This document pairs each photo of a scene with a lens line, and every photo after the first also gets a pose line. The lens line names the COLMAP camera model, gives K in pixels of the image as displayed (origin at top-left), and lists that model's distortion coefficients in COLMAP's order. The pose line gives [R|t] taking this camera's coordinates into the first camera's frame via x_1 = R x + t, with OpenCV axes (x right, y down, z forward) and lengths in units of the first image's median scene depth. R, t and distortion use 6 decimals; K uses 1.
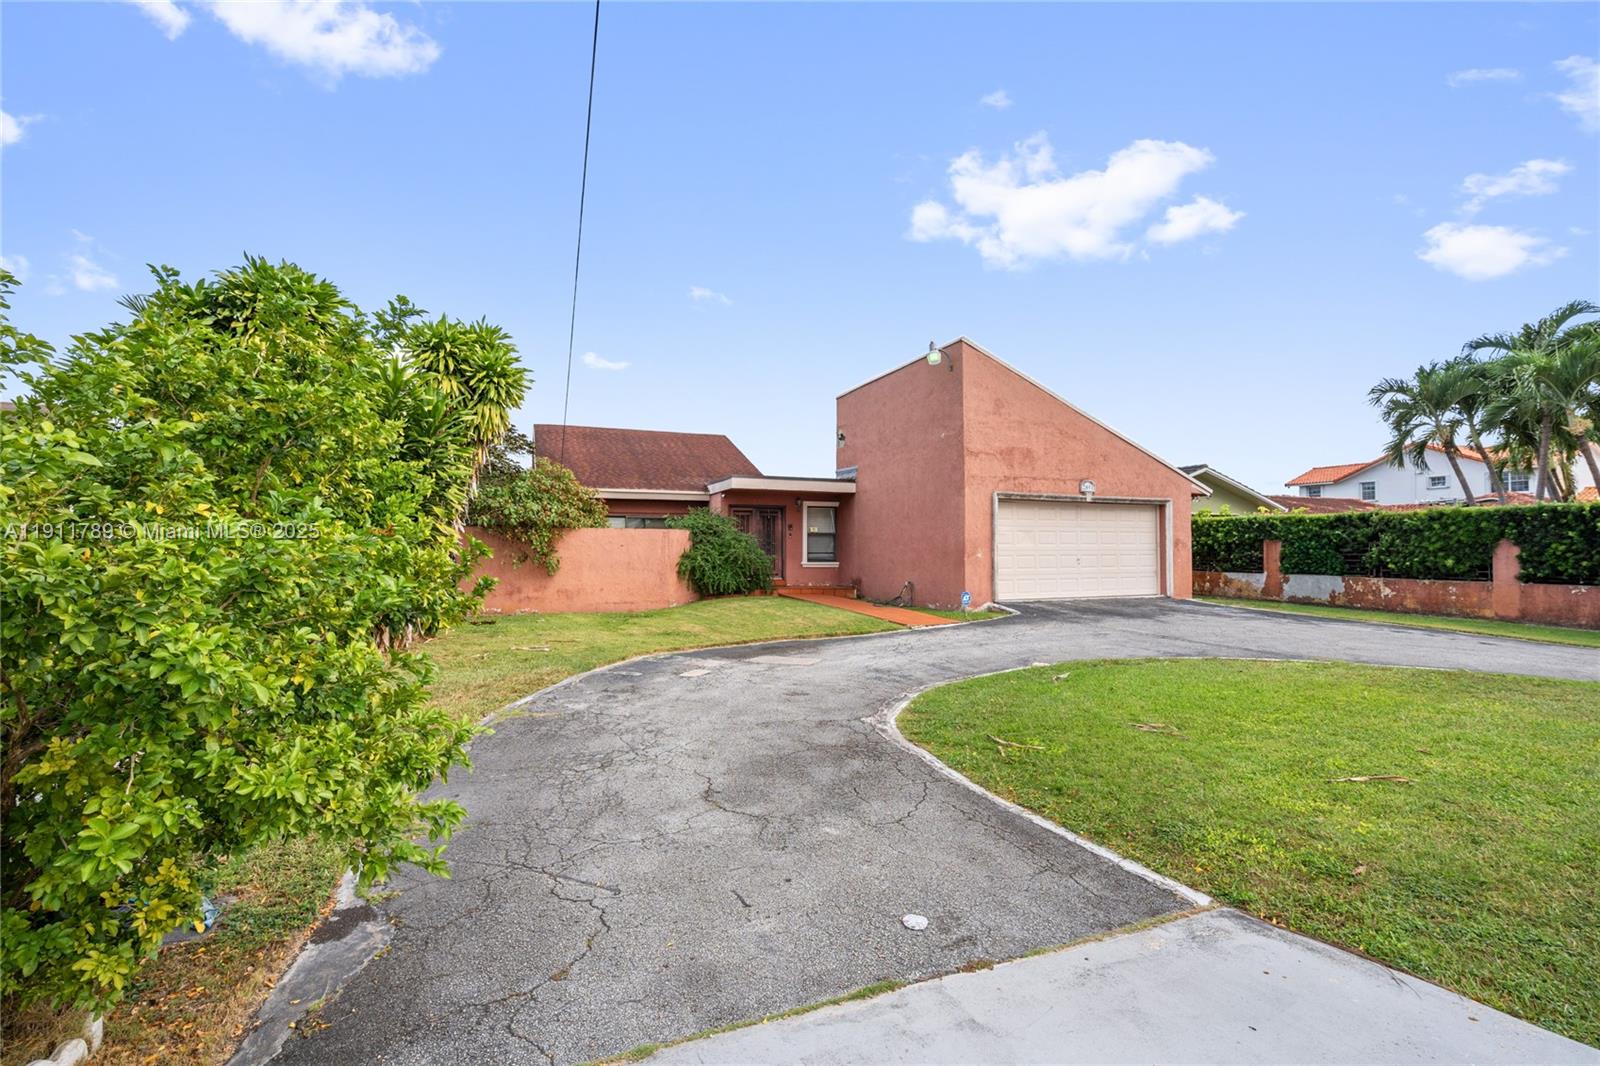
lens RADIAL K [[724.8, 0, 801.0], [0, 724.8, 545.0], [0, 0, 1]] dist [-0.000125, 0.000504]
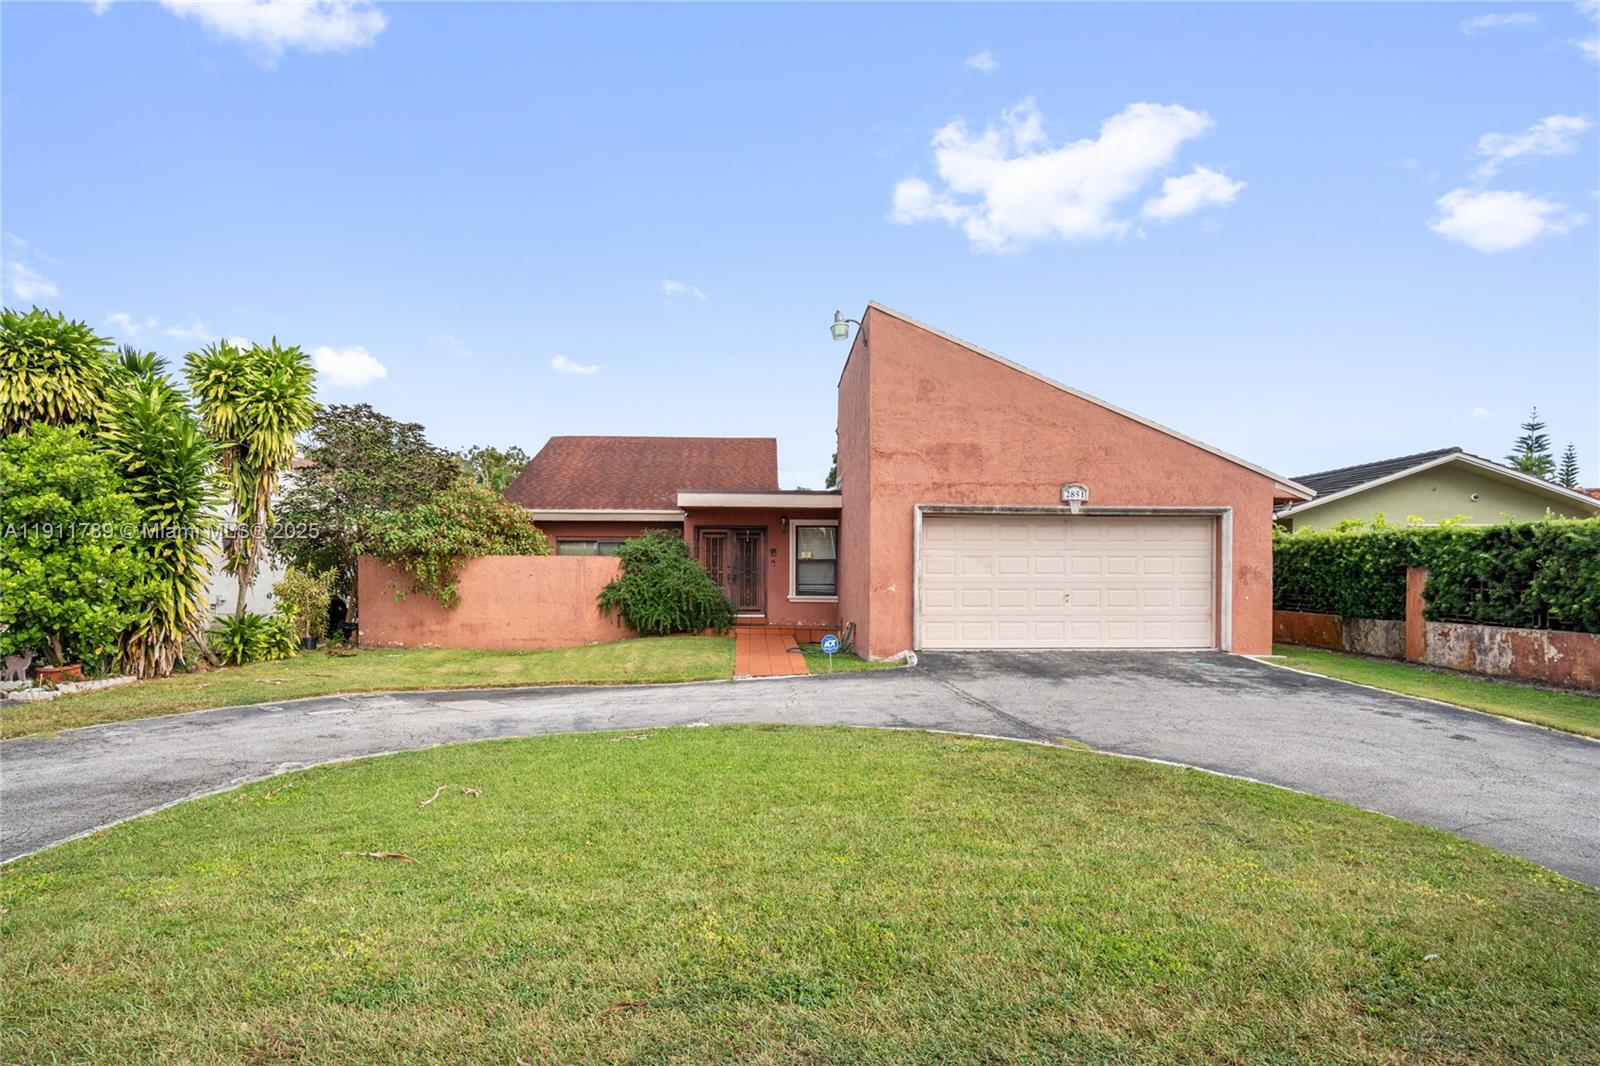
lens RADIAL K [[934.4, 0, 789.1], [0, 934.4, 596.3], [0, 0, 1]] dist [0.018025, -0.007511]
pose [[0.939497, 0.009315, -0.342430, 0.477519], [-0.000516, 0.999668, 0.025778, -0.002853], [0.342556, -0.024042, 0.939190, 0.038525]]
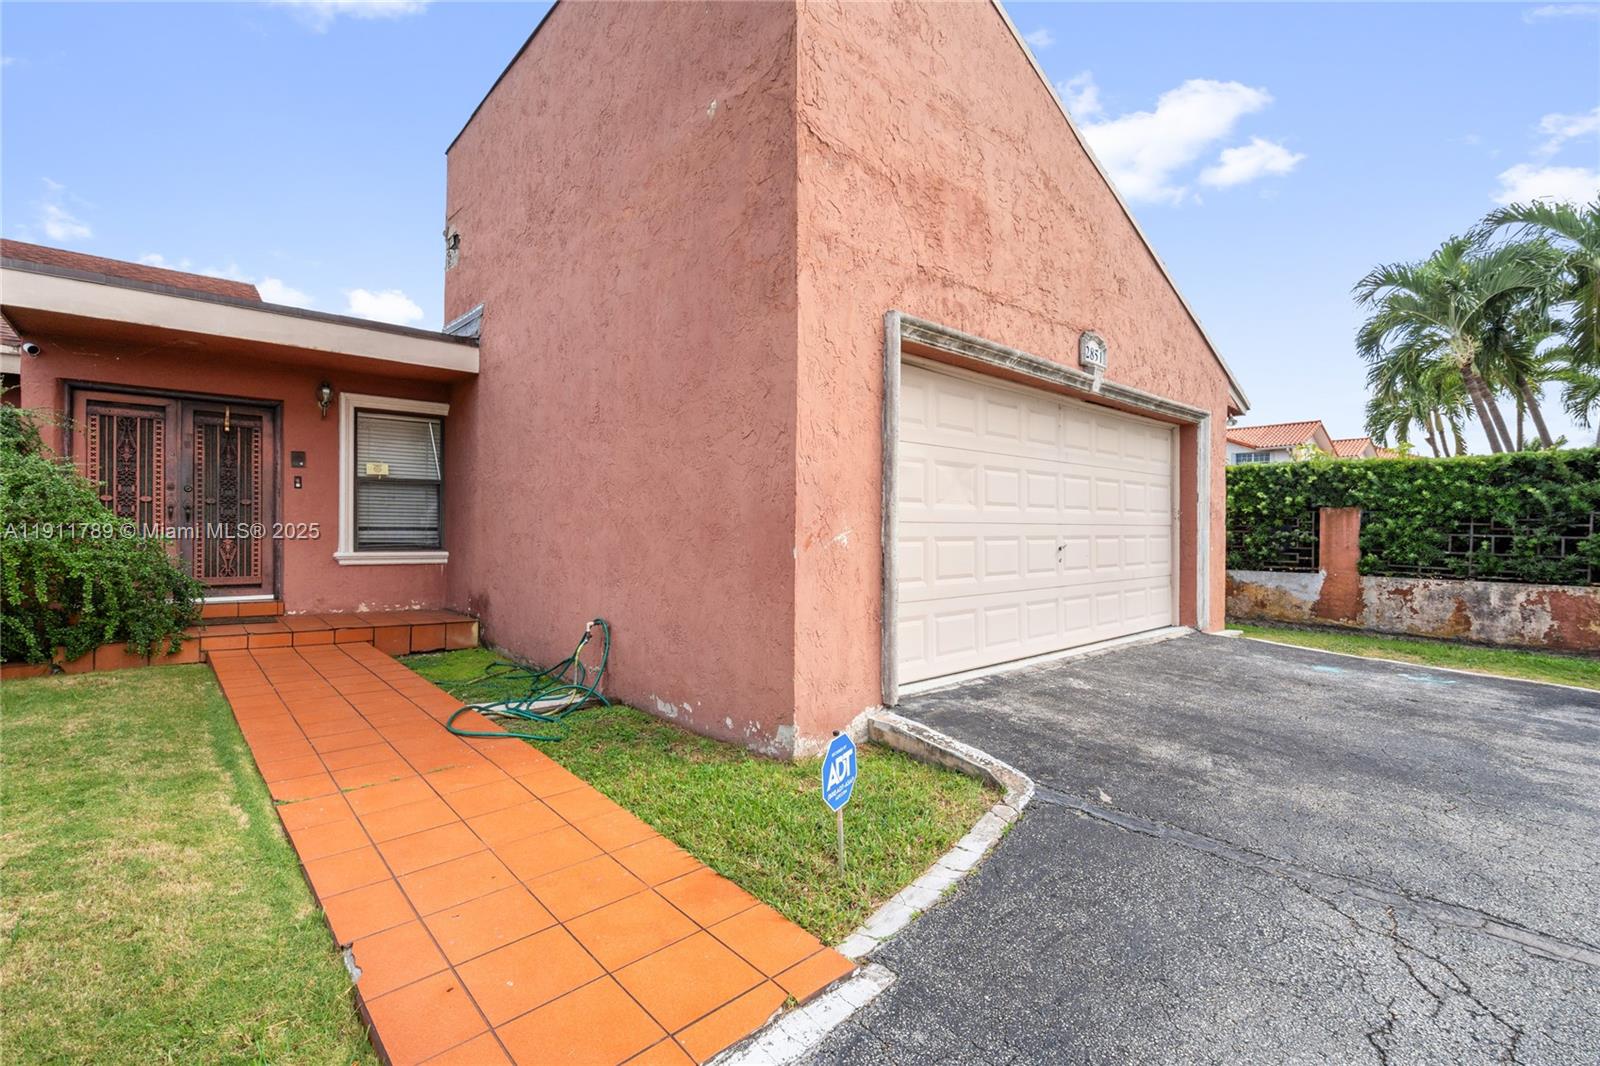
lens RADIAL K [[723.1, 0, 799.1], [0, 723.1, 531.4], [0, 0, 1]] dist [-0.002732, 0.000424]
pose [[0.942168, 0.005408, 0.335098, 0.139352], [-0.009577, 0.999896, 0.010789, 0.008907], [-0.335005, -0.013374, 0.942121, 0.747410]]
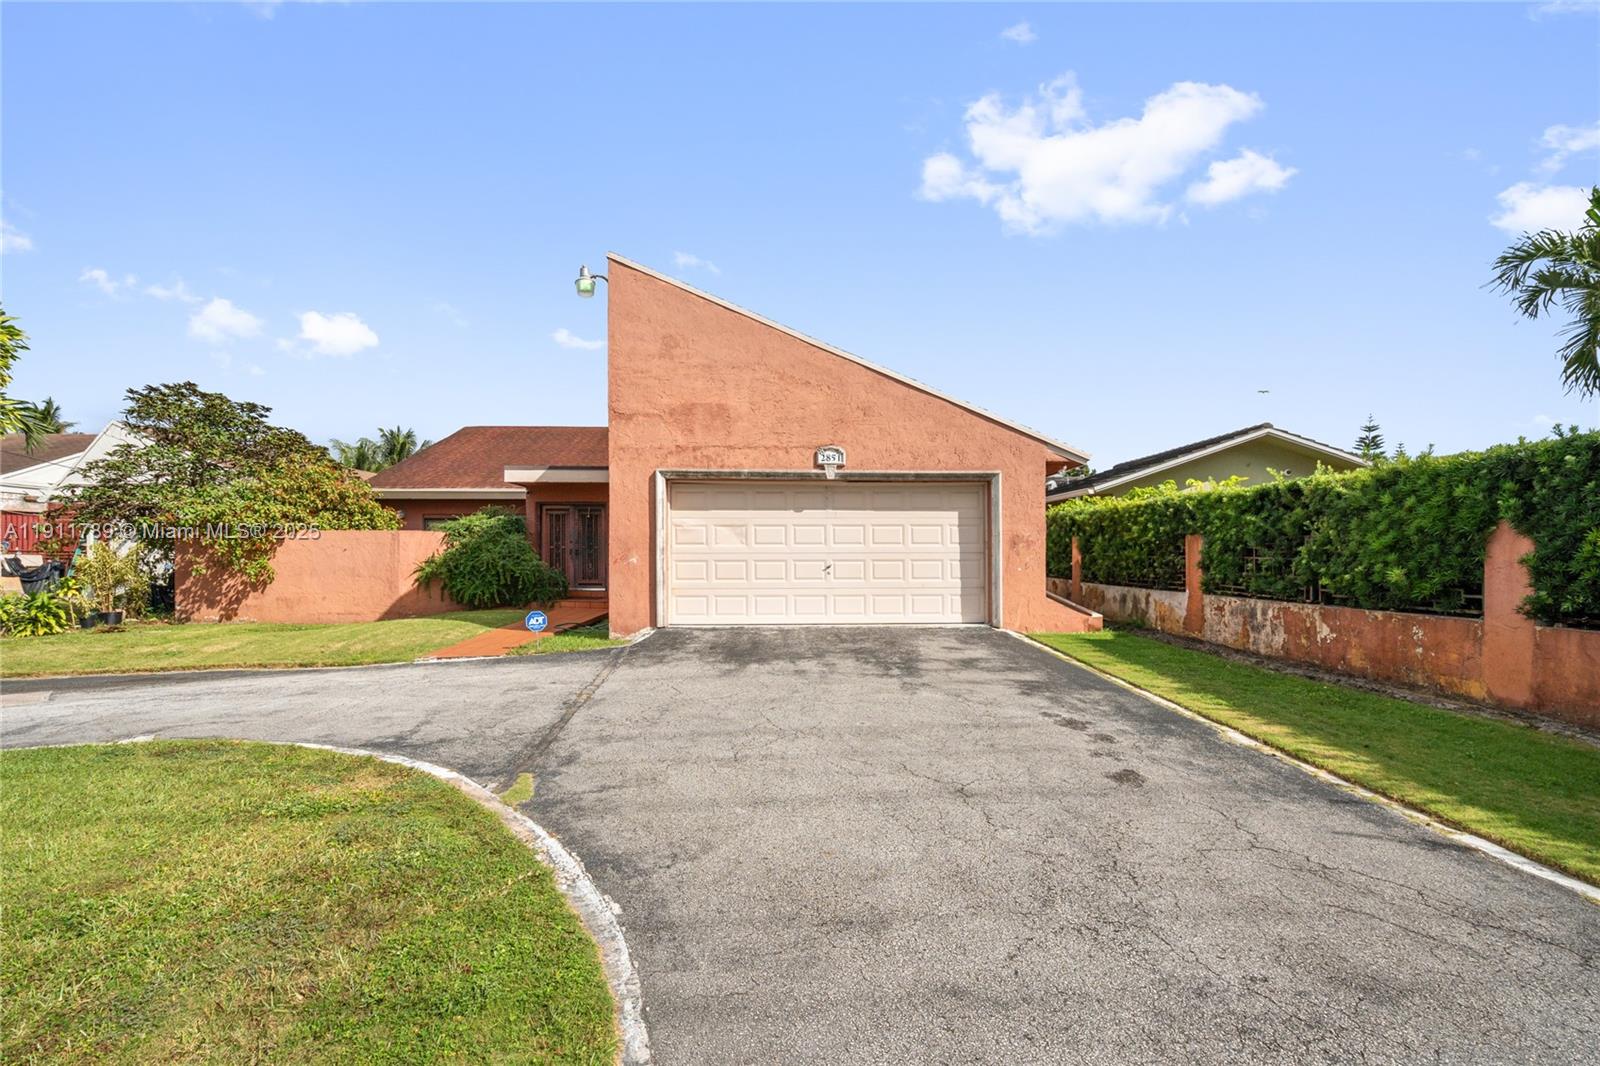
lens RADIAL K [[725.6, 0, 801.5], [0, 725.6, 558.7], [0, 0, 1]] dist [-0.004244, 0.000545]
pose [[0.935973, 0.000091, -0.352071, 0.644025], [0.002339, 0.999976, 0.006478, 0.008775], [0.352063, -0.006887, 0.935951, 0.394187]]
